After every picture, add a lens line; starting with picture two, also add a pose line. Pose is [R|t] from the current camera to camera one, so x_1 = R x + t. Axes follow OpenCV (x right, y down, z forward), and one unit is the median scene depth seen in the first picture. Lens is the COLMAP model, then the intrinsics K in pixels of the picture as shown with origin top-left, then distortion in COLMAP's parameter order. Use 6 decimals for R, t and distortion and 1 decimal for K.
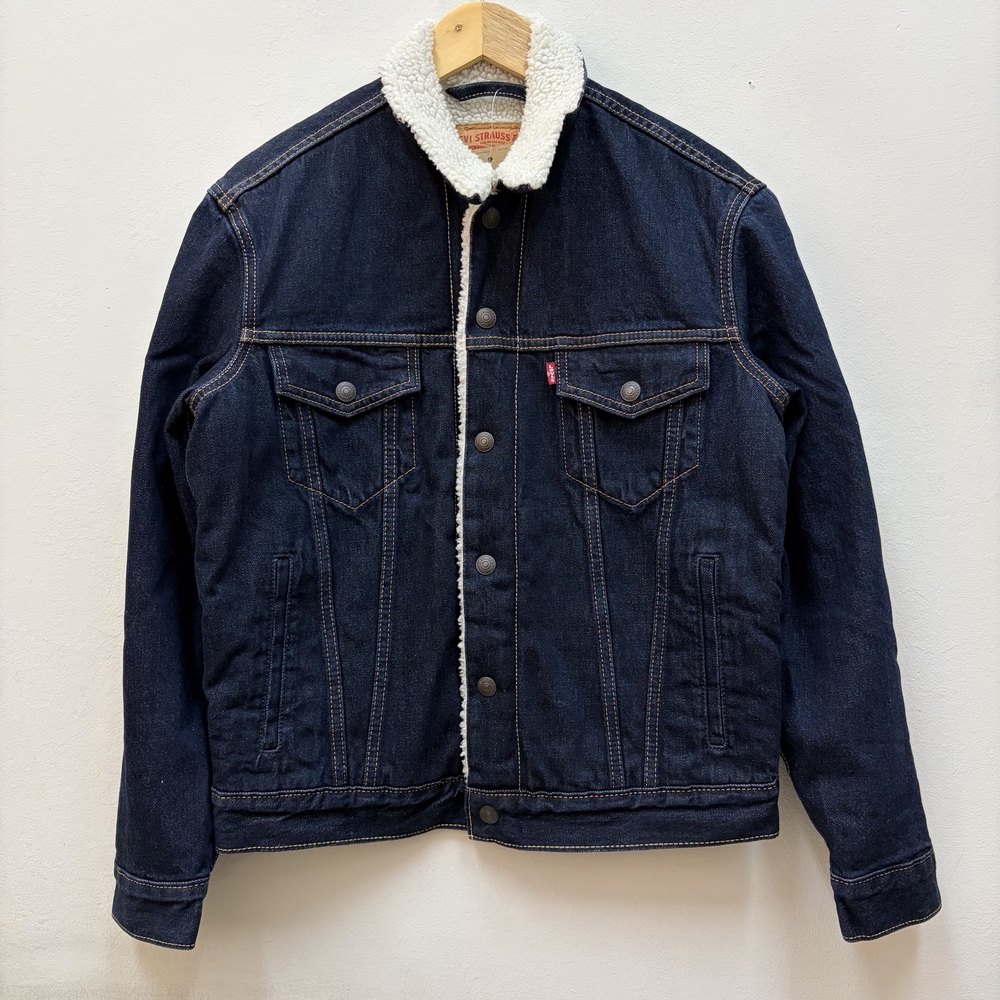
lens RADIAL K [[966.6, 0, 500.0], [0, 966.6, 504.5], [0, 0, 1]] dist [-0.017257, 0.000000]
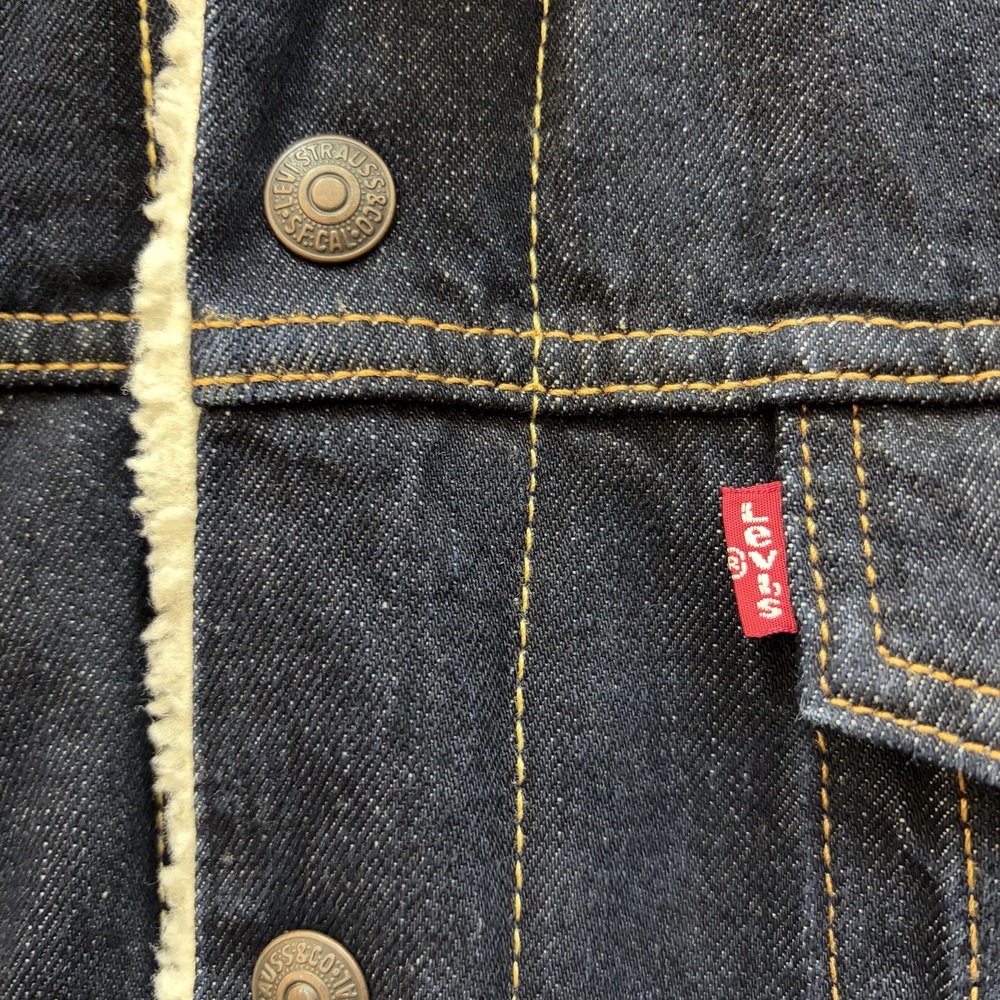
lens RADIAL K [[966.6, 0, 496.4], [0, 966.6, 495.6], [0, 0, 1]] dist [-0.017257, 0.000000]
pose [[0.996177, 0.010464, -0.086724, 0.026070], [-0.017057, 0.996990, -0.075636, -0.133627], [0.085671, 0.076826, 0.993357, 0.849191]]
